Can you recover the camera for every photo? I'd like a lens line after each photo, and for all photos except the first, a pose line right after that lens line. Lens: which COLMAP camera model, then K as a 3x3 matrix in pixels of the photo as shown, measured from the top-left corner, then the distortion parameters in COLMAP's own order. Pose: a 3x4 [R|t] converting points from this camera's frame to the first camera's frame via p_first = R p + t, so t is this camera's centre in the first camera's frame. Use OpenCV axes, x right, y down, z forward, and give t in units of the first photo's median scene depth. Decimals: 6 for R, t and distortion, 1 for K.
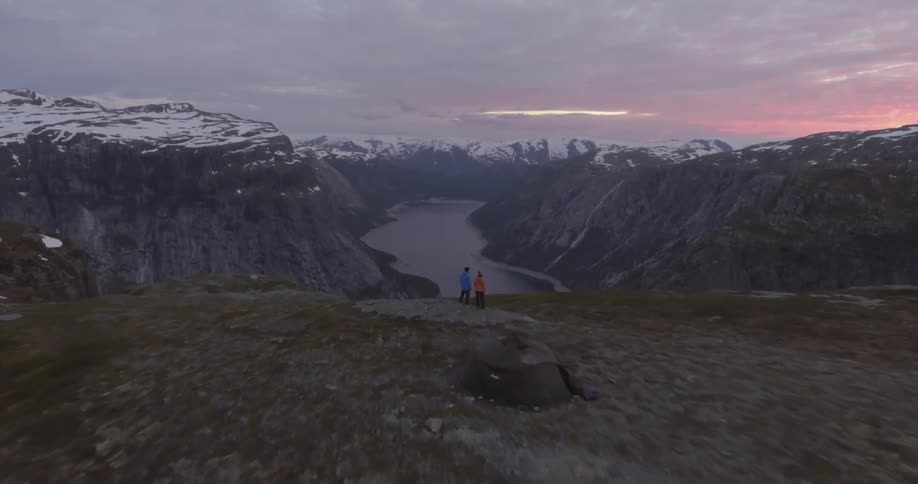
lens RADIAL K [[520.4, 0, 459.0], [0, 520.4, 242.0], [0, 0, 1]] dist [-0.014651, -0.001657]
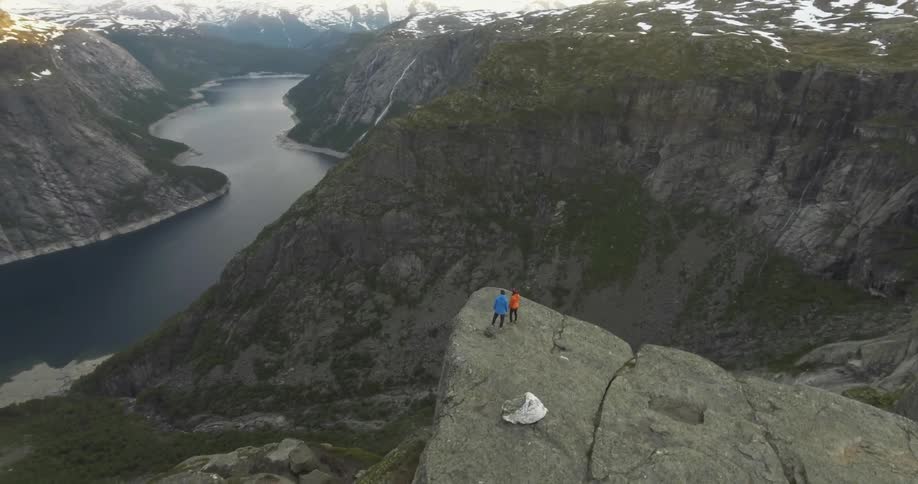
lens RADIAL K [[520.4, 0, 459.0], [0, 520.4, 242.0], [0, 0, 1]] dist [-0.014651, -0.001657]
pose [[0.965627, -0.112002, 0.234564, 0.140014], [0.052526, 0.967867, 0.245914, -0.007483], [-0.254570, -0.225141, 0.940482, -0.007944]]
